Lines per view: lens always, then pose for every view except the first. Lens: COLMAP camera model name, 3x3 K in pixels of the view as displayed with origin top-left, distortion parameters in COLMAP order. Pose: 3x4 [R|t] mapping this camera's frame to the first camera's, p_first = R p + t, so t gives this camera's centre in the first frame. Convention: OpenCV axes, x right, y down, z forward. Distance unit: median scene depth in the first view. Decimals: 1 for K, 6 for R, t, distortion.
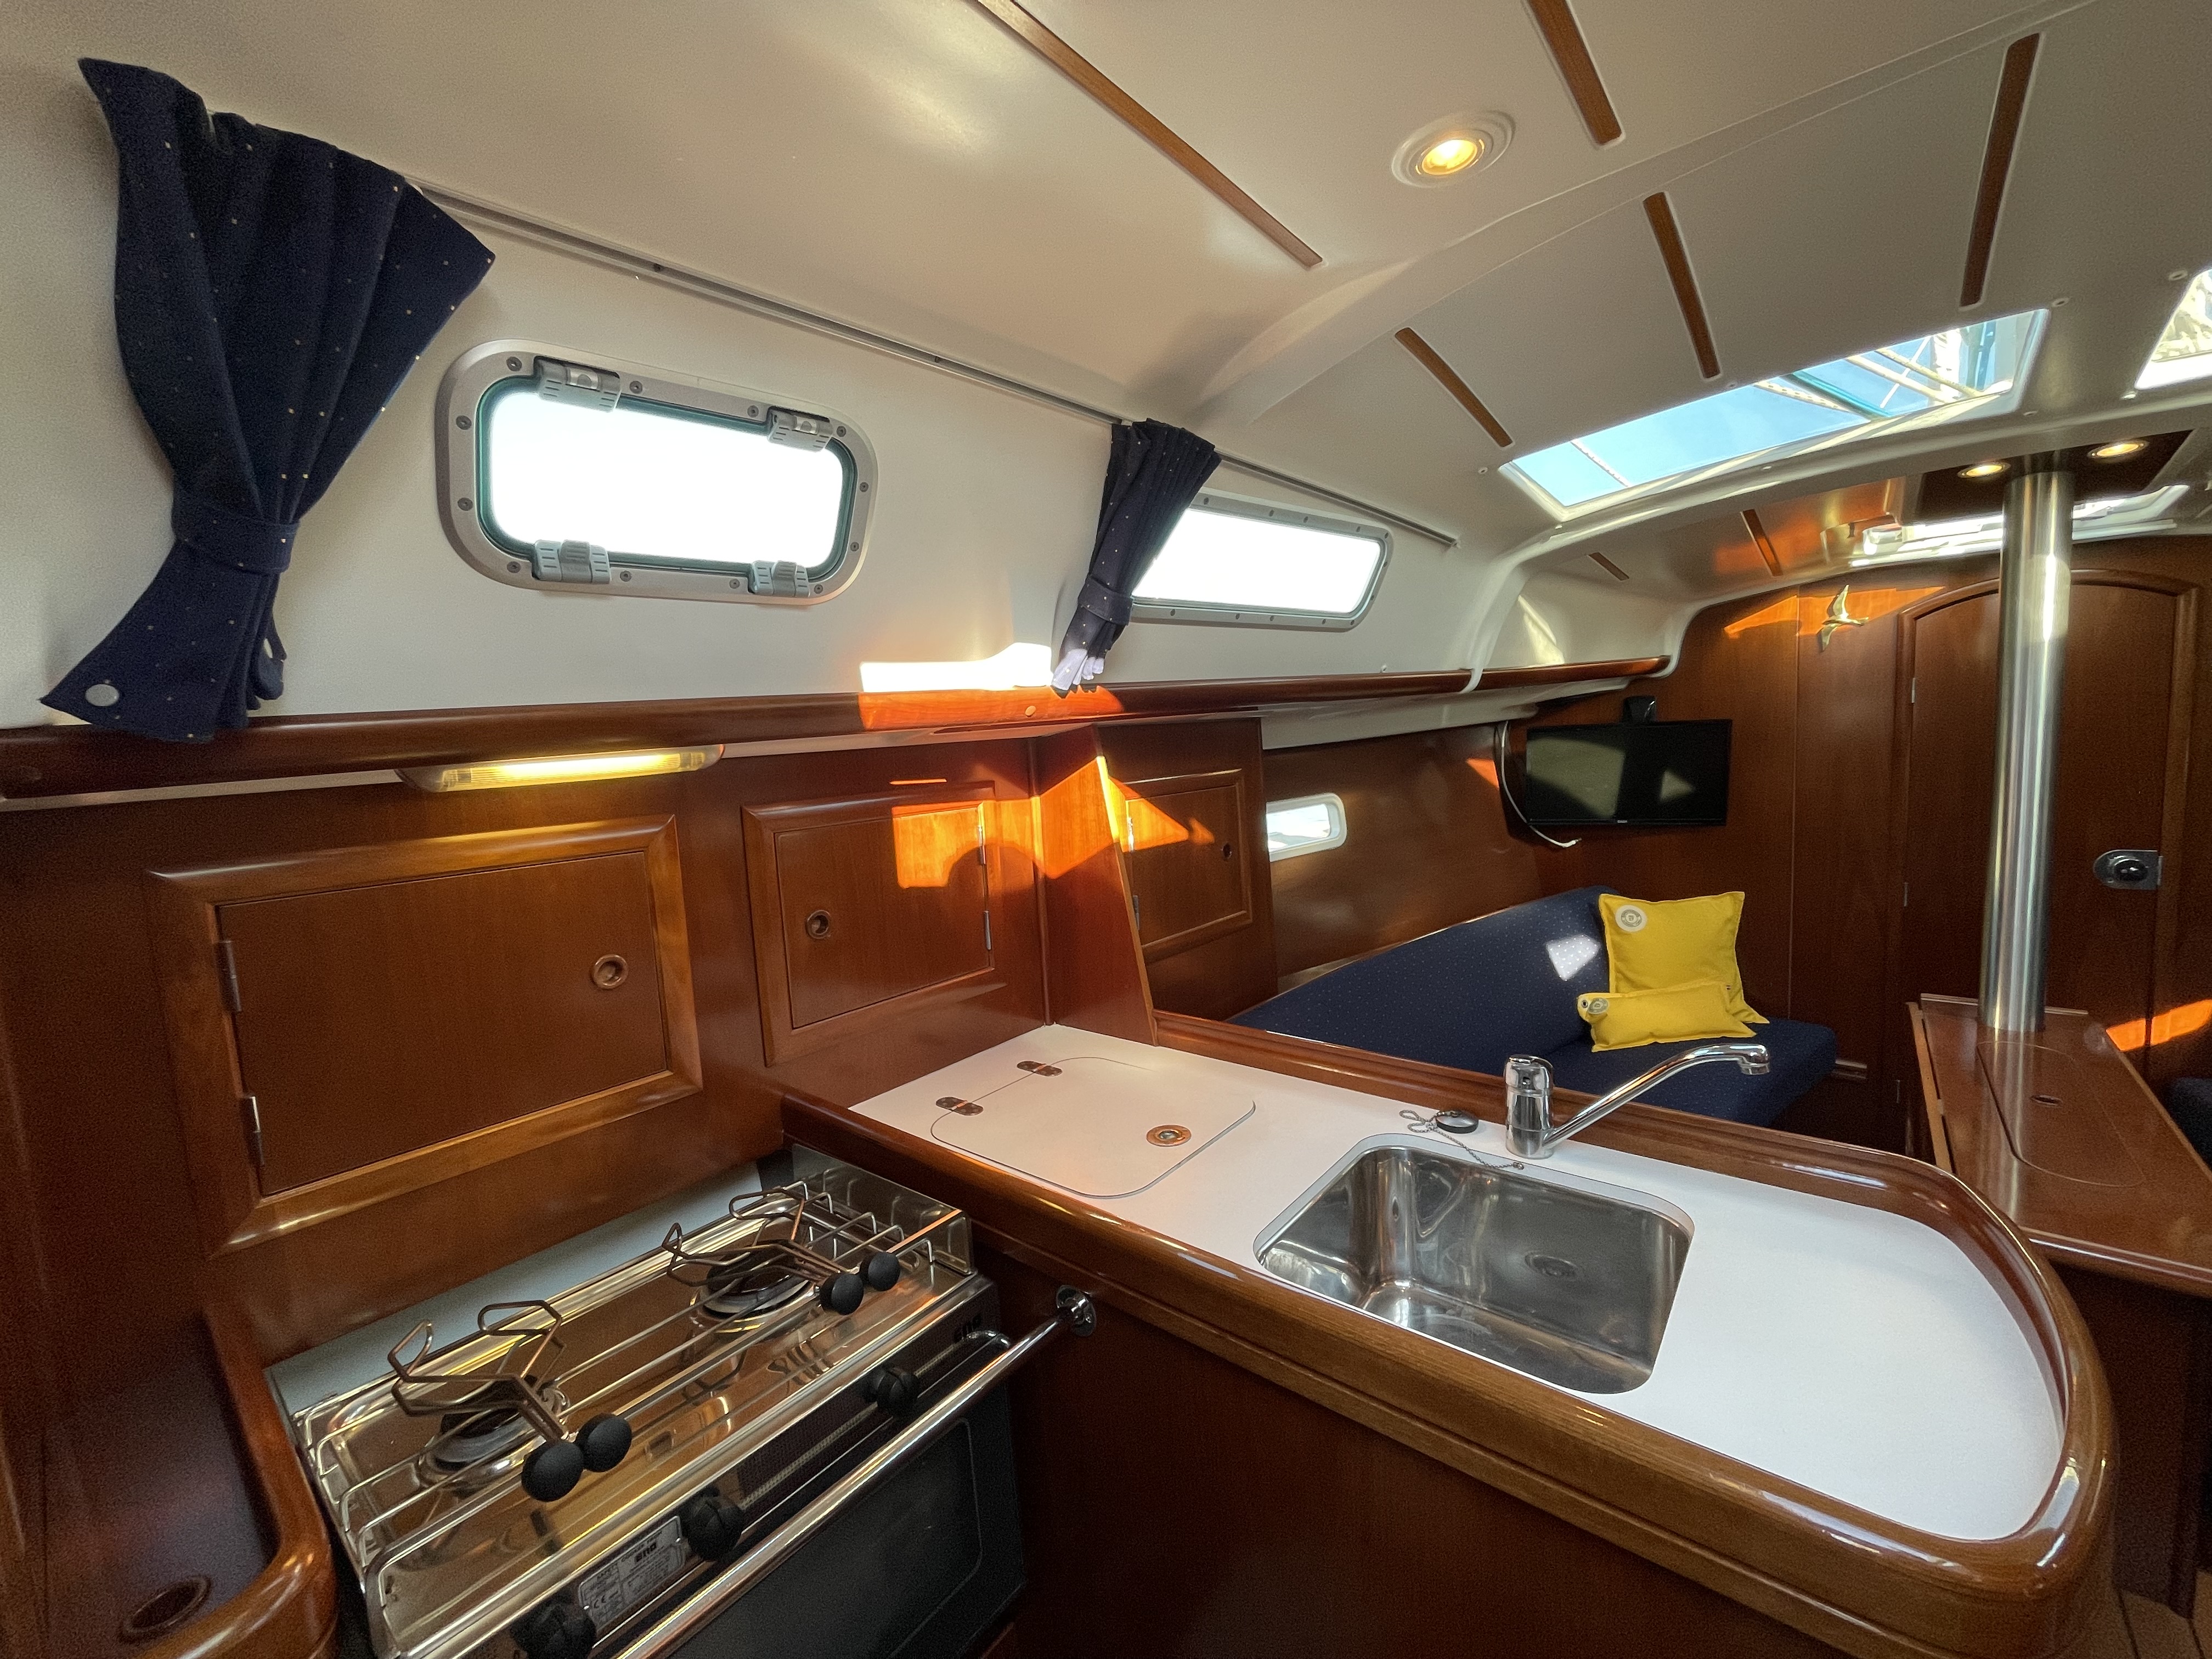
lens RADIAL K [[895.4, 0, 1104.6], [0, 895.4, 825.1], [0, 0, 1]] dist [-0.002872, -0.000402]
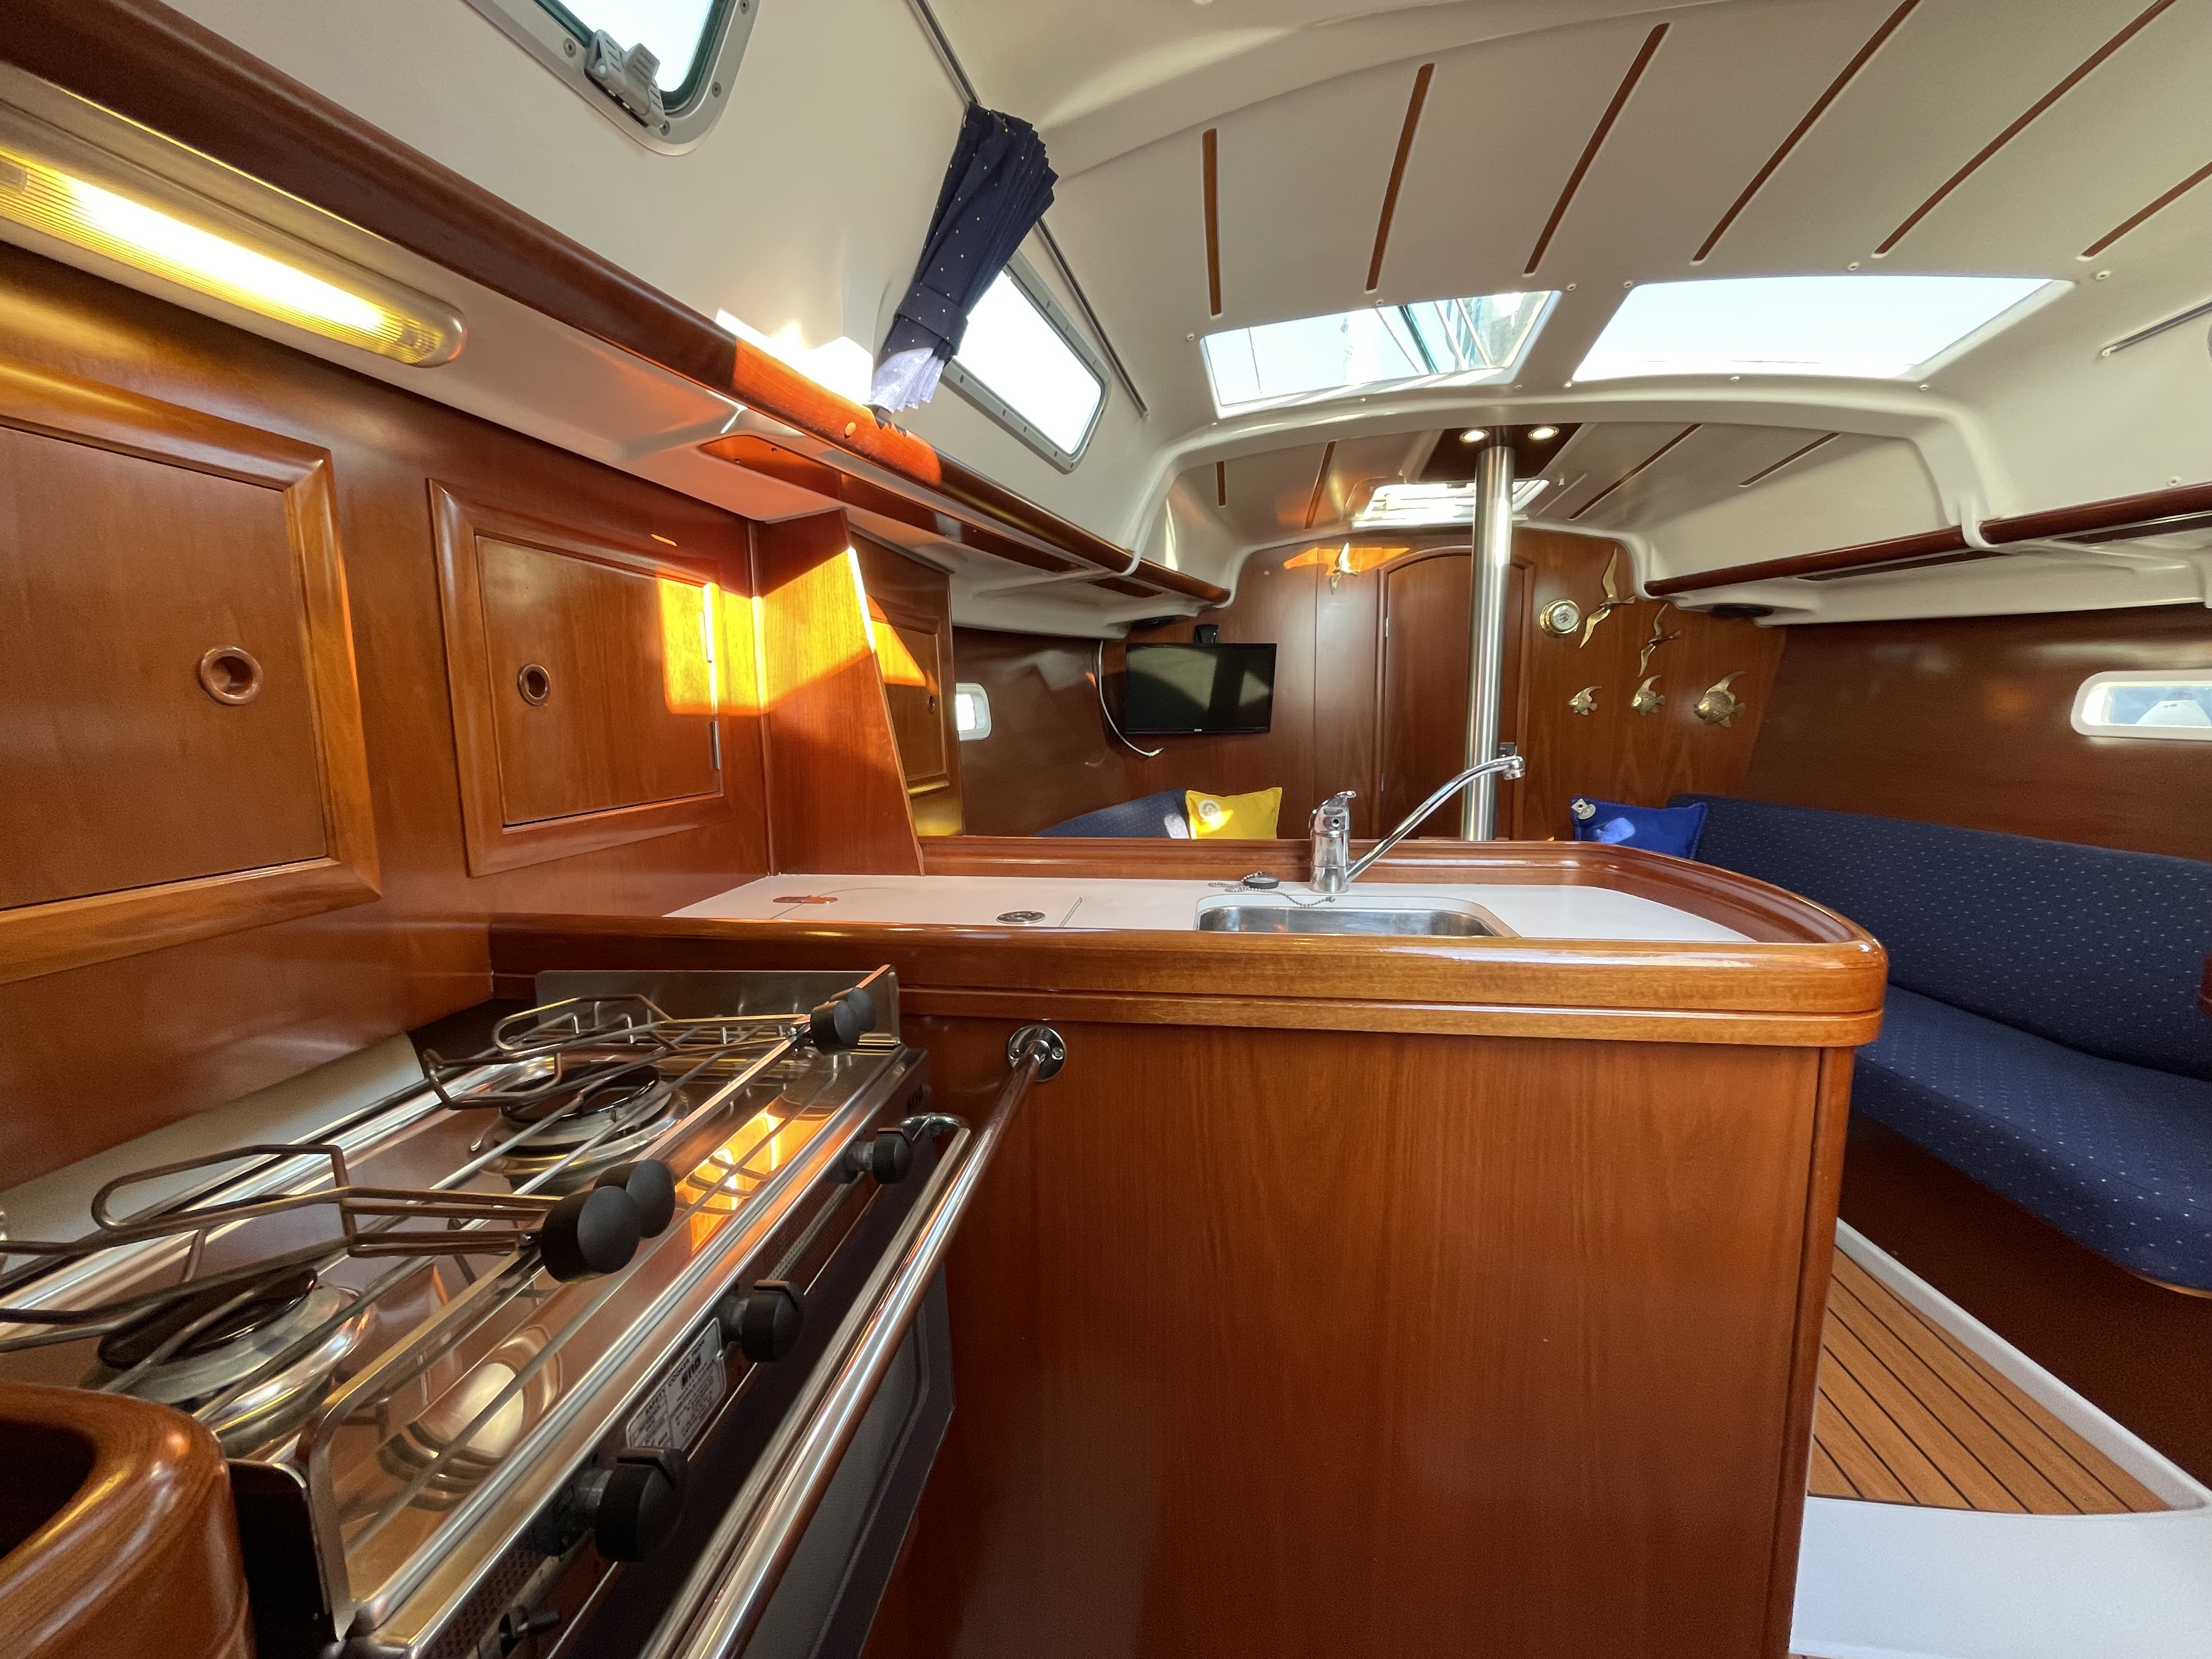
lens RADIAL K [[895.4, 0, 1104.6], [0, 895.4, 825.1], [0, 0, 1]] dist [-0.002872, -0.000402]
pose [[0.849242, -0.023673, 0.527473, -0.261411], [0.019172, 0.999718, 0.014000, 0.185188], [-0.527656, -0.001776, 0.849457, 0.131609]]
